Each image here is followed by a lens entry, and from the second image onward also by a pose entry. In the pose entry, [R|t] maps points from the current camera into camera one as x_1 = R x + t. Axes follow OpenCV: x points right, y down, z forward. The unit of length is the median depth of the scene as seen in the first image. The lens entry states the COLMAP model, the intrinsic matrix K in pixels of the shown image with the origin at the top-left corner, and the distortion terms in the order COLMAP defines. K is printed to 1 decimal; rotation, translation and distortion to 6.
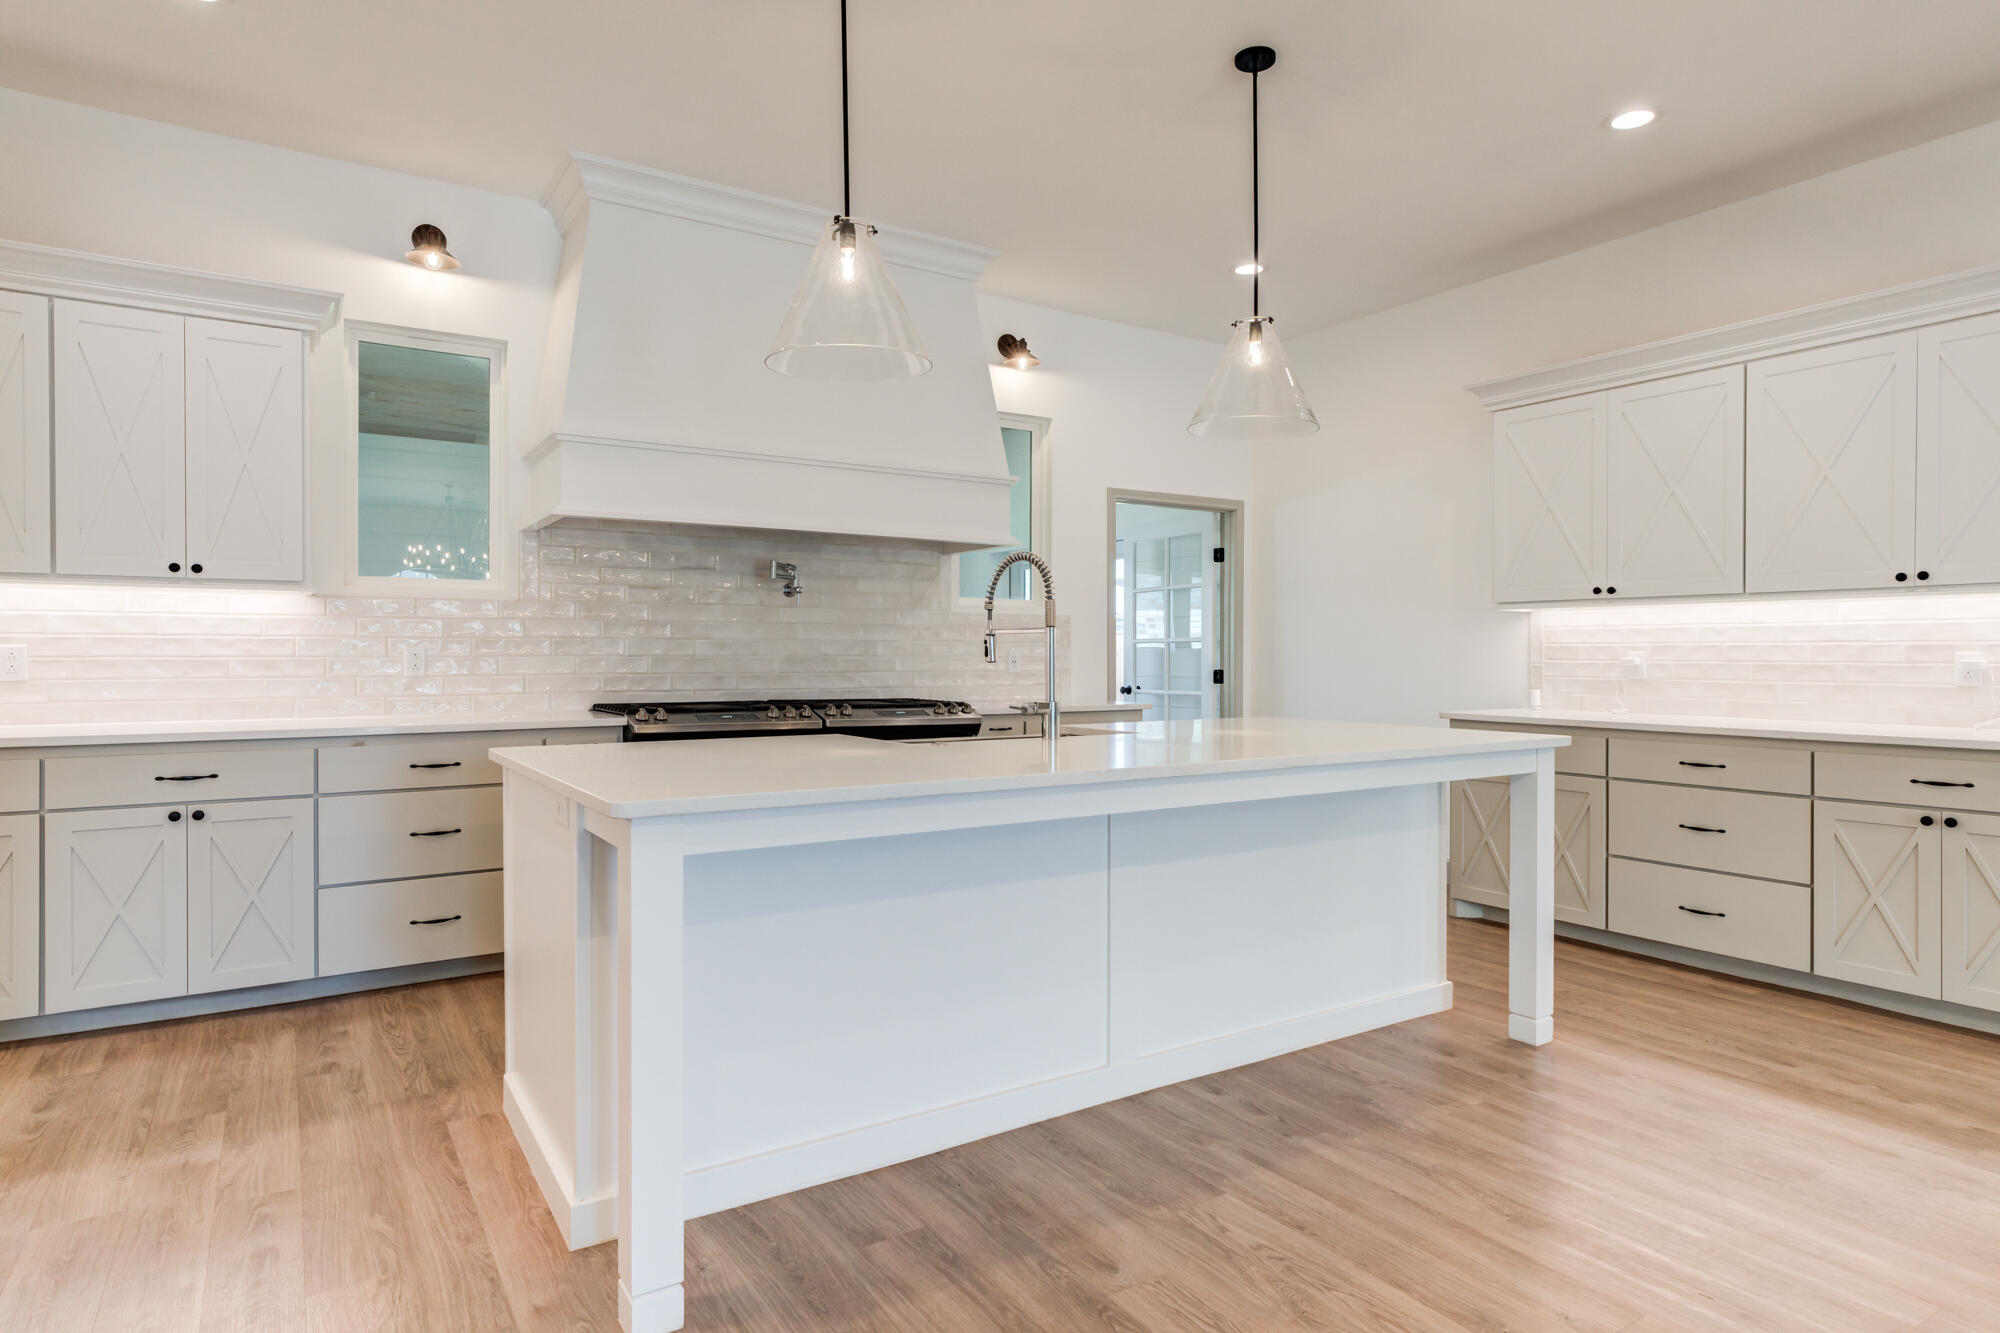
lens RADIAL K [[1101.7, 0, 1003.2], [0, 1101.7, 663.2], [0, 0, 1]] dist [-0.004139, -0.000063]
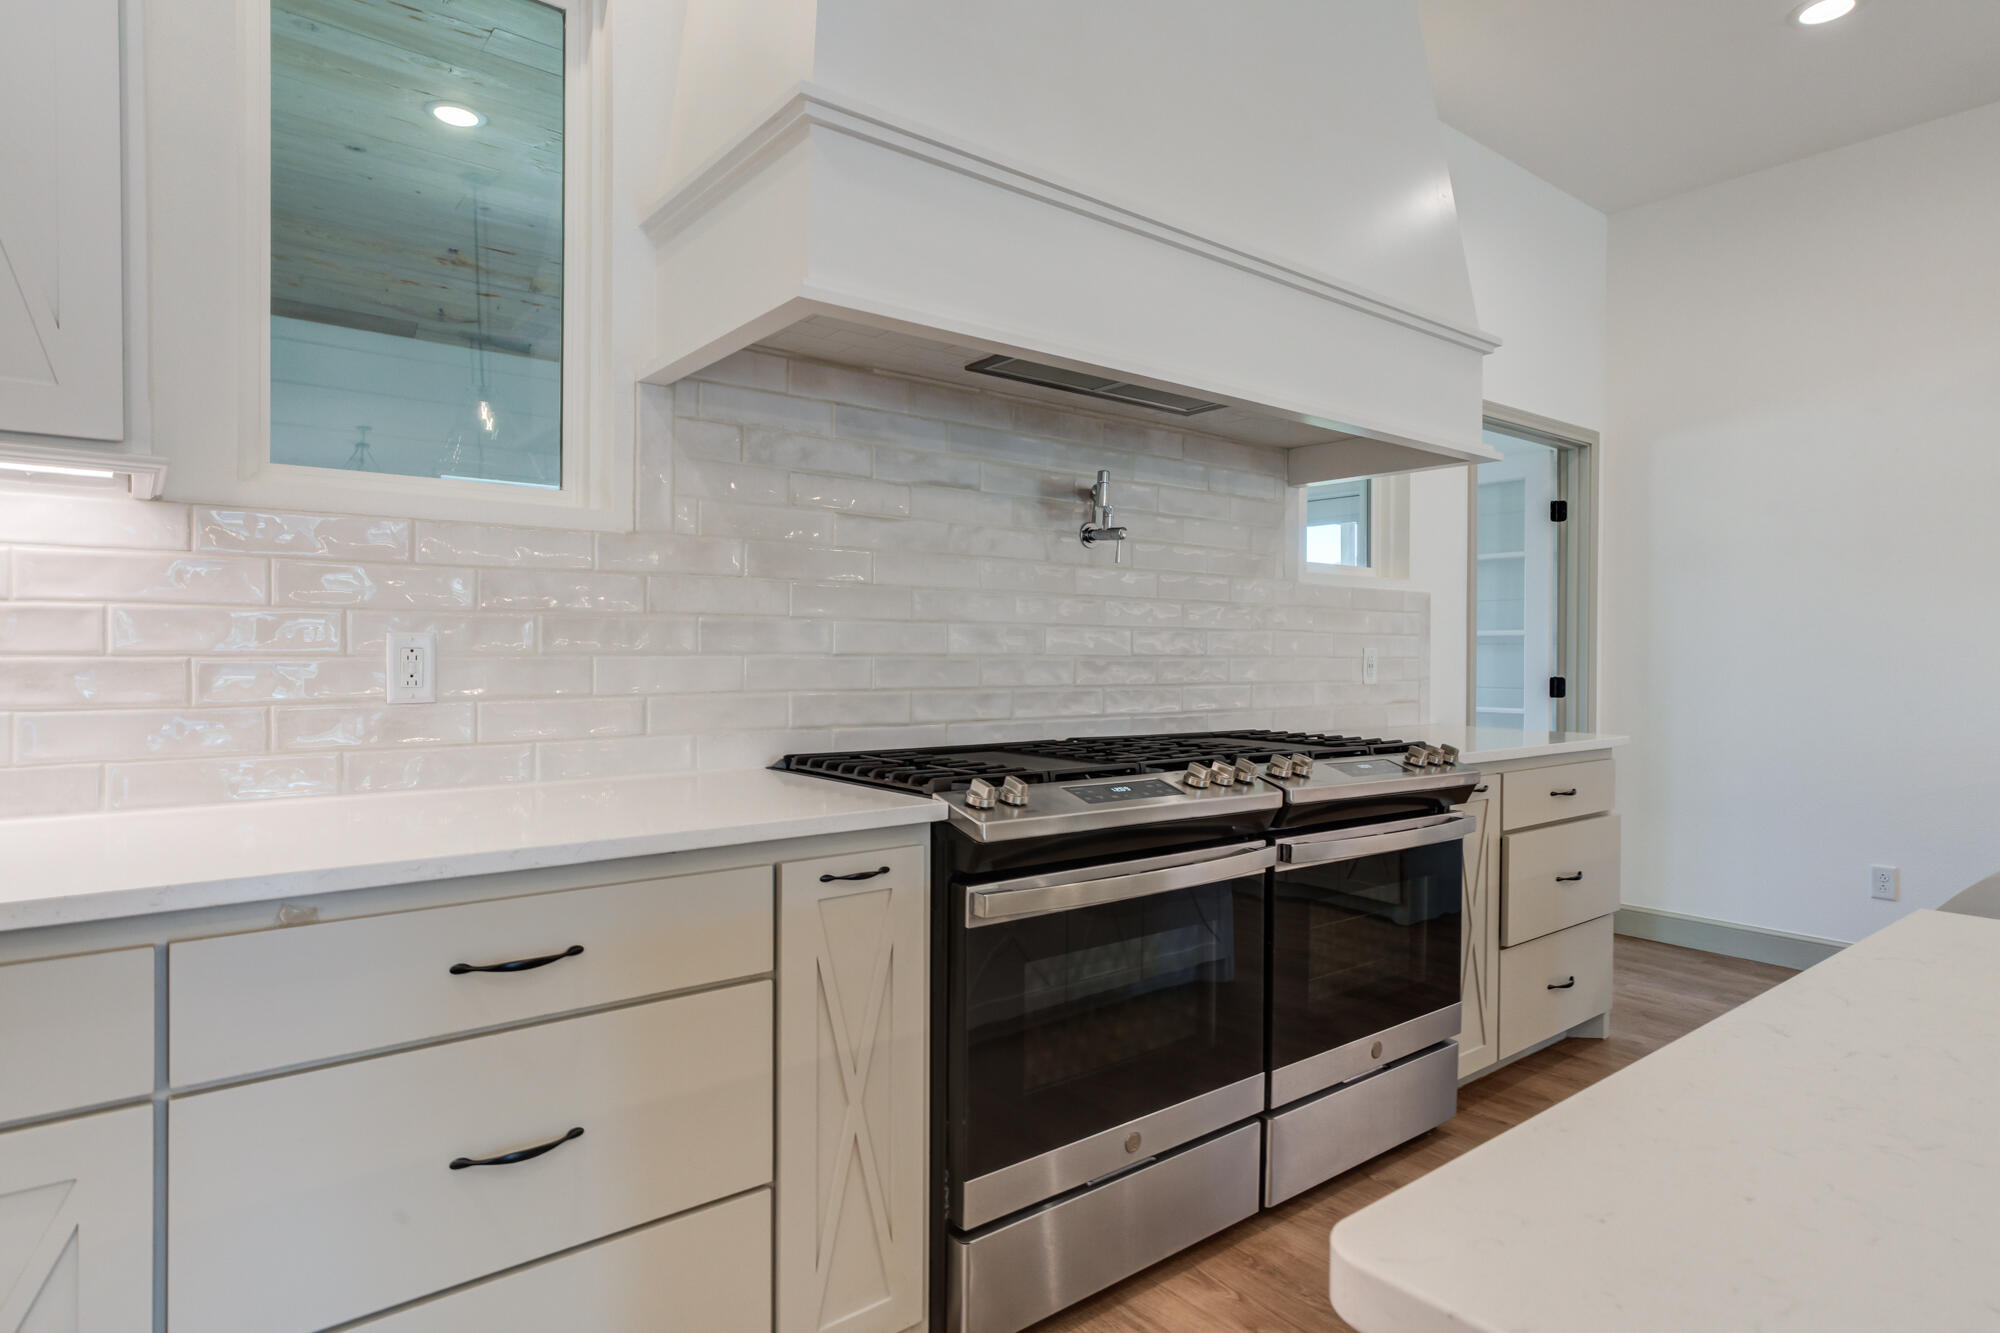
lens RADIAL K [[1101.7, 0, 997.2], [0, 1101.7, 664.3], [0, 0, 1]] dist [-0.004139, -0.000063]
pose [[0.996070, 0.004178, 0.088470, -0.312150], [-0.004541, 0.999982, 0.003908, -0.004547], [-0.088452, -0.004295, 0.996071, 0.501331]]
